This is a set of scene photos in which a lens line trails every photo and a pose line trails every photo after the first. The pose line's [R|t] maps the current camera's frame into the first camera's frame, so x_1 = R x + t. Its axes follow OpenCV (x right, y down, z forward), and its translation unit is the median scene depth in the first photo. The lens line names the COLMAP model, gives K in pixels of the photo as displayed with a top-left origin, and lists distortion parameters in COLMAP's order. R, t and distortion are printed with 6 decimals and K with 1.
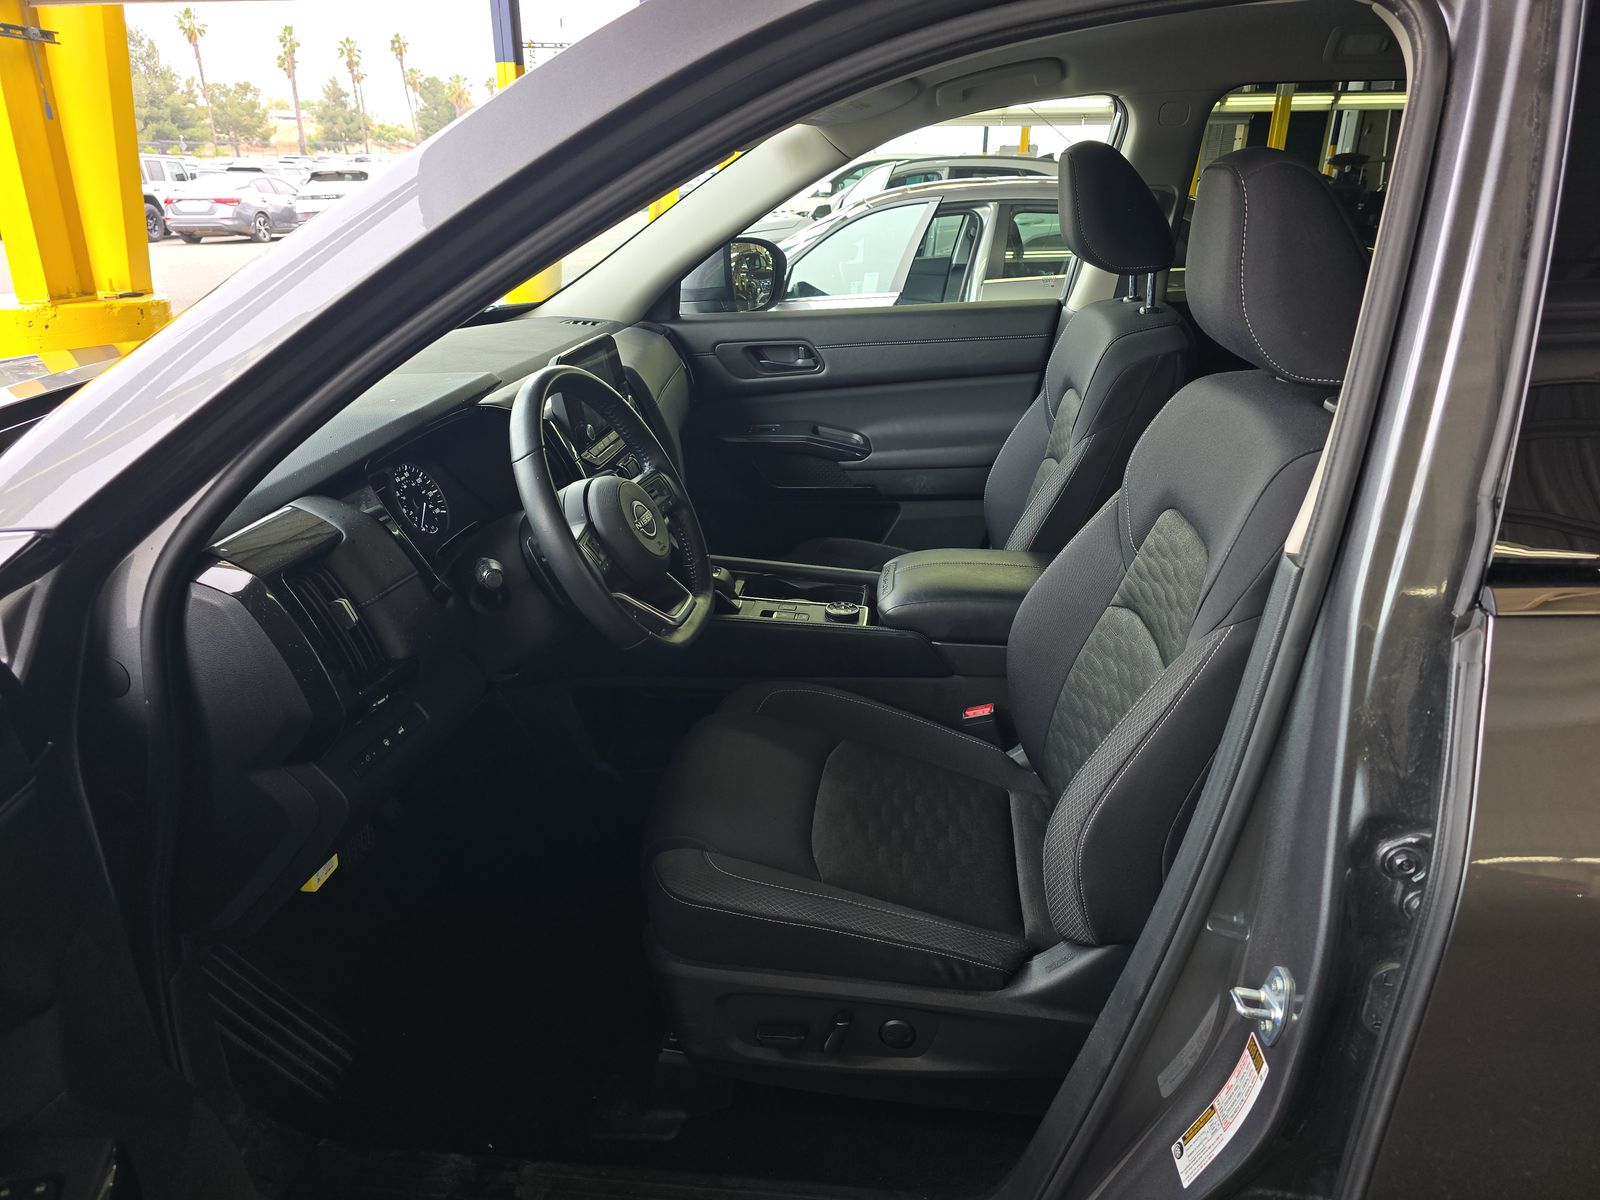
lens RADIAL K [[1033.2, 0, 800.0], [0, 1033.2, 600.0], [0, 0, 1]] dist [0.043157, -0.034937]
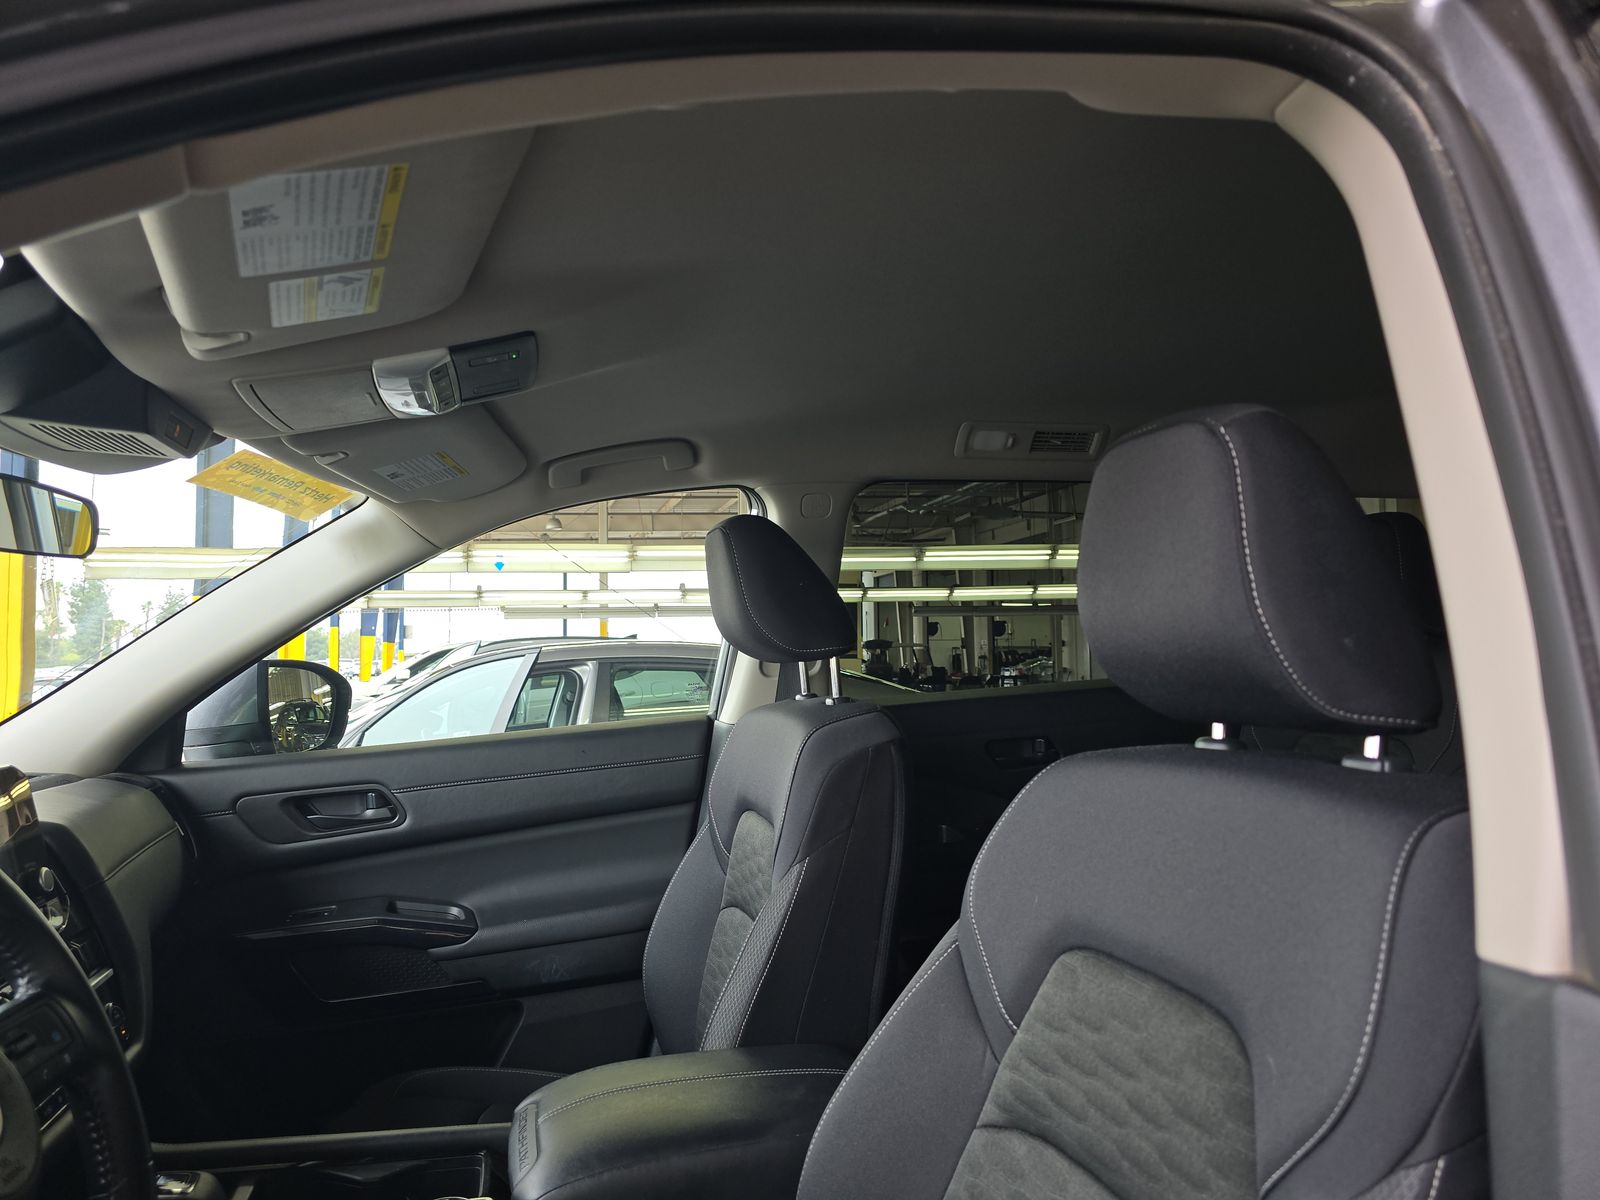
lens RADIAL K [[1033.2, 0, 800.0], [0, 1033.2, 600.0], [0, 0, 1]] dist [0.043157, -0.034937]
pose [[0.925783, 0.005528, 0.378015, 0.002813], [0.161694, 0.898035, -0.409131, -0.018881], [-0.341733, 0.439889, 0.830491, 0.235646]]
